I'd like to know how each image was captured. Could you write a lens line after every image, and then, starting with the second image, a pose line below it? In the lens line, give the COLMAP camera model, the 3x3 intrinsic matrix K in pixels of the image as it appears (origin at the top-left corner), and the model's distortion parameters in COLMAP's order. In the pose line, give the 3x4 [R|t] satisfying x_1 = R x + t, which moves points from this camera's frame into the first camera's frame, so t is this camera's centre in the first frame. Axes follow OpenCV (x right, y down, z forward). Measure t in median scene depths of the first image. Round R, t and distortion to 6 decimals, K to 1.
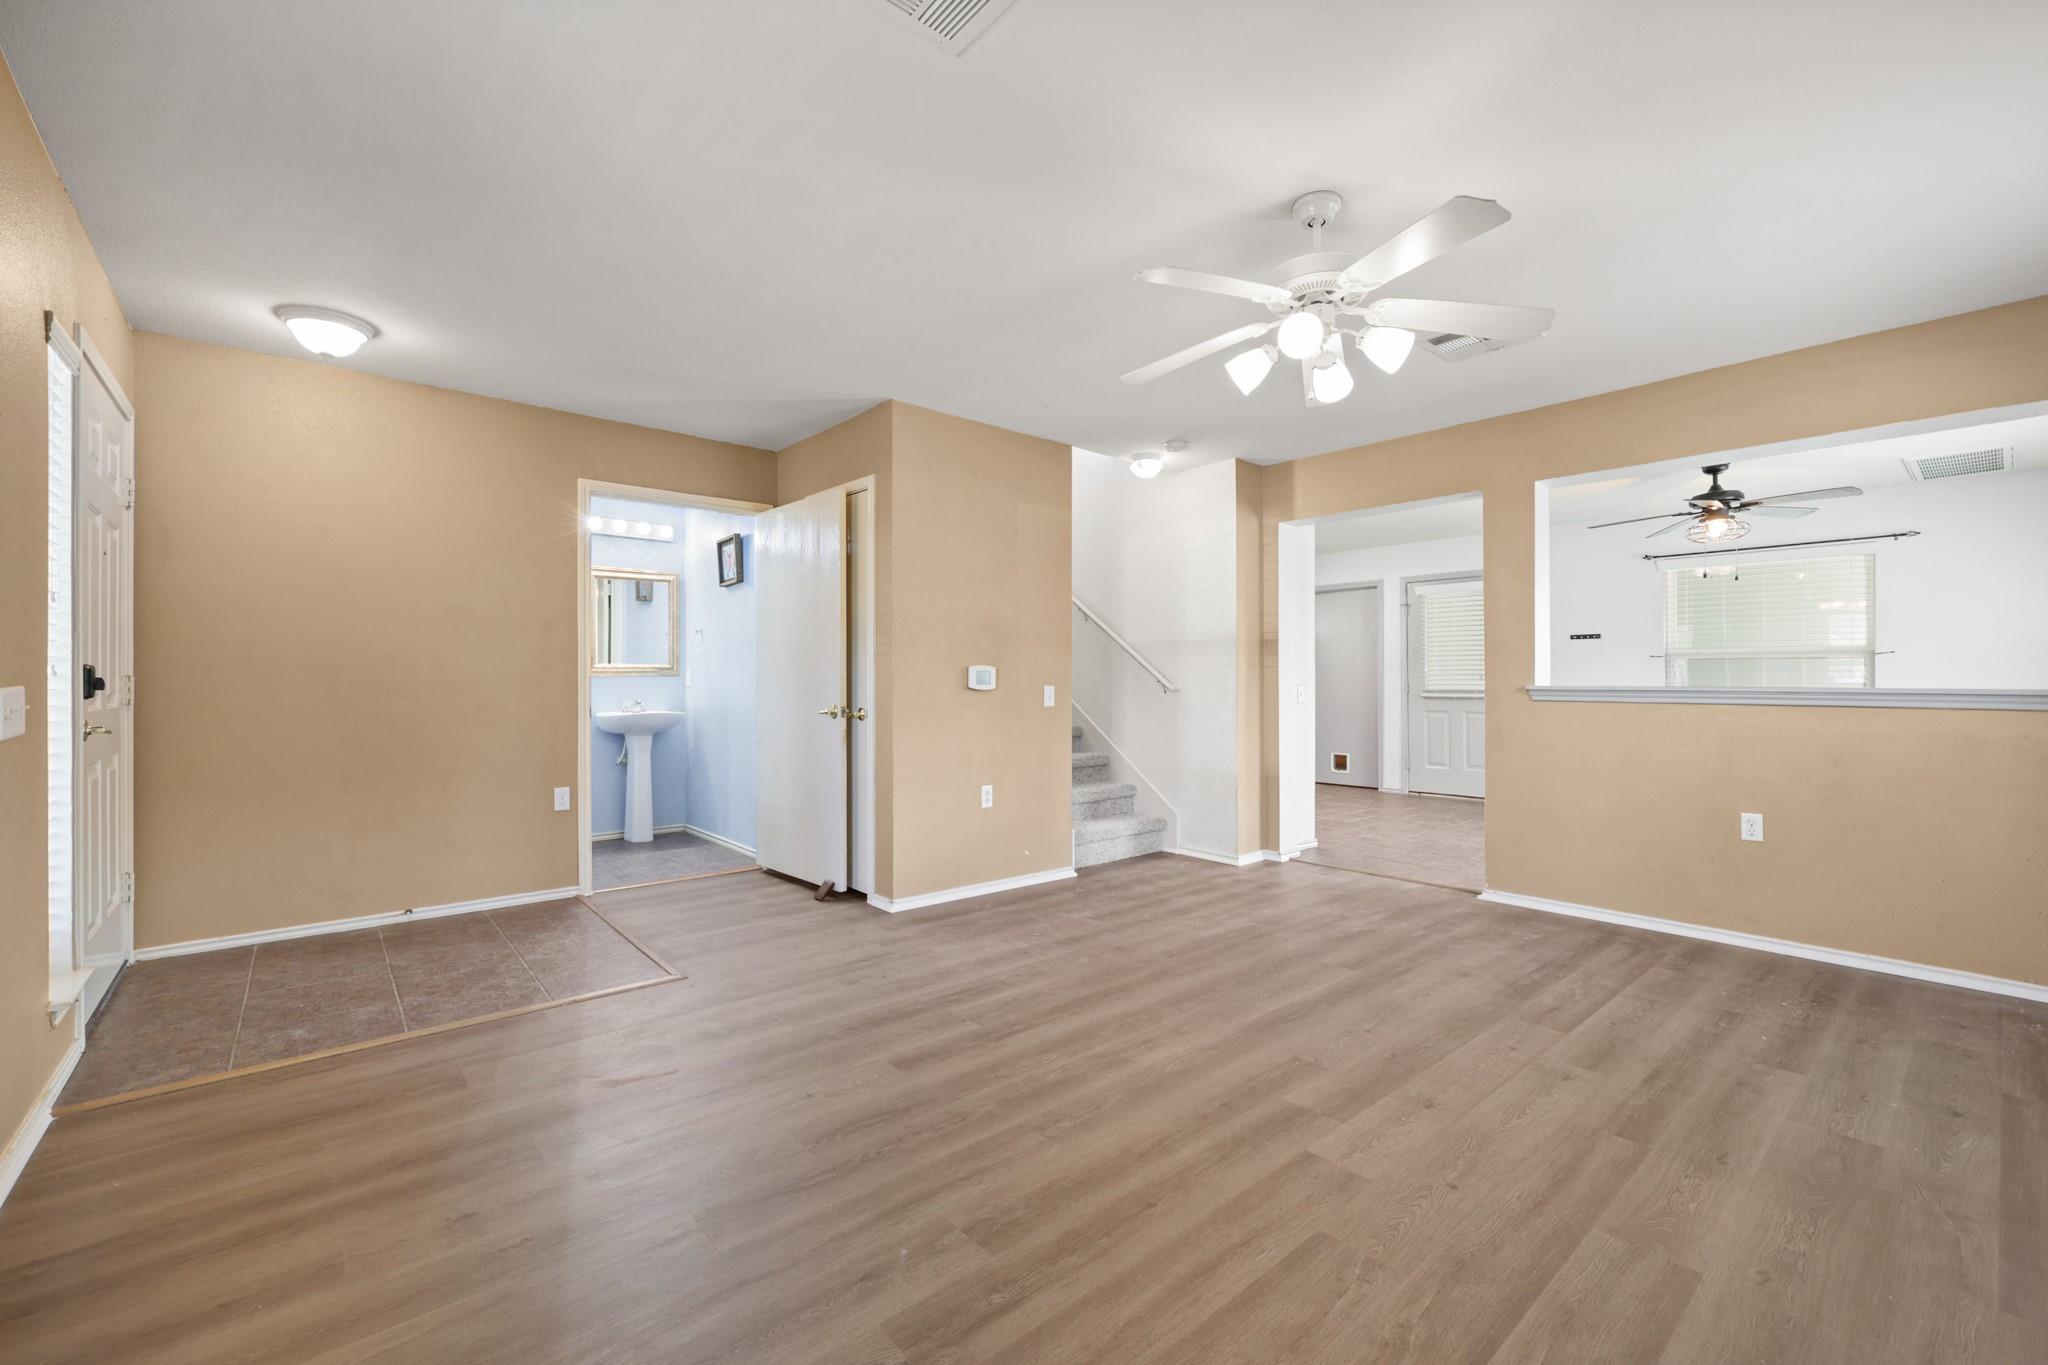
lens RADIAL K [[841.9, 0, 1022.2], [0, 841.9, 679.8], [0, 0, 1]] dist [0.001632, -0.000404]
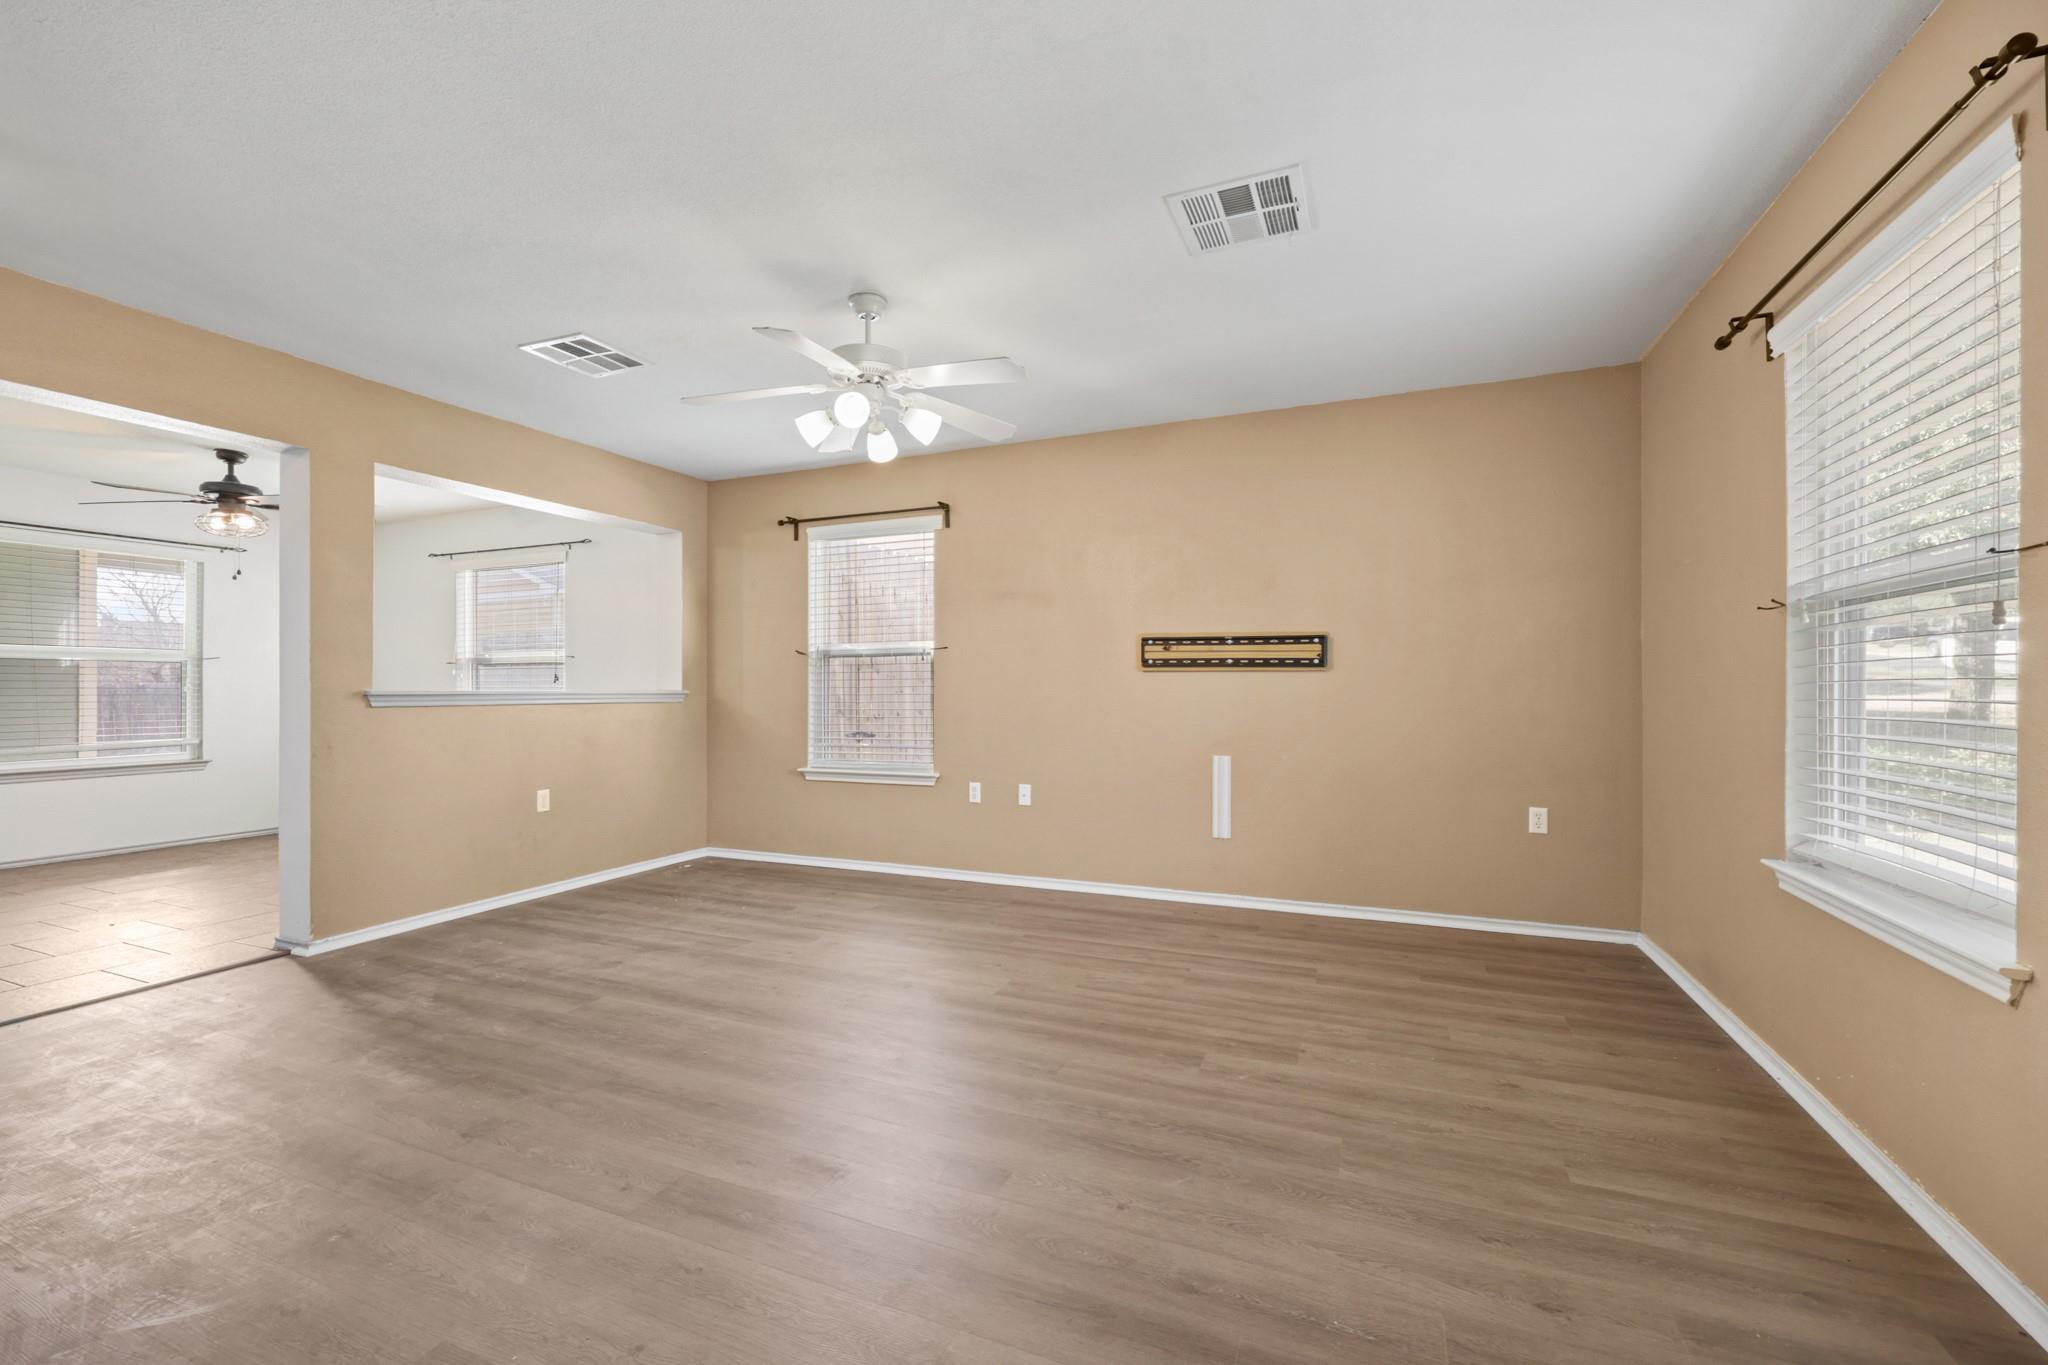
lens RADIAL K [[841.9, 0, 1026.9], [0, 841.9, 684.3], [0, 0, 1]] dist [0.001632, -0.000404]
pose [[-0.427911, -0.001221, 0.903820, -0.625563], [-0.000076, 0.999999, 0.001315, -0.000823], [-0.903821, 0.000494, -0.427911, 0.945196]]
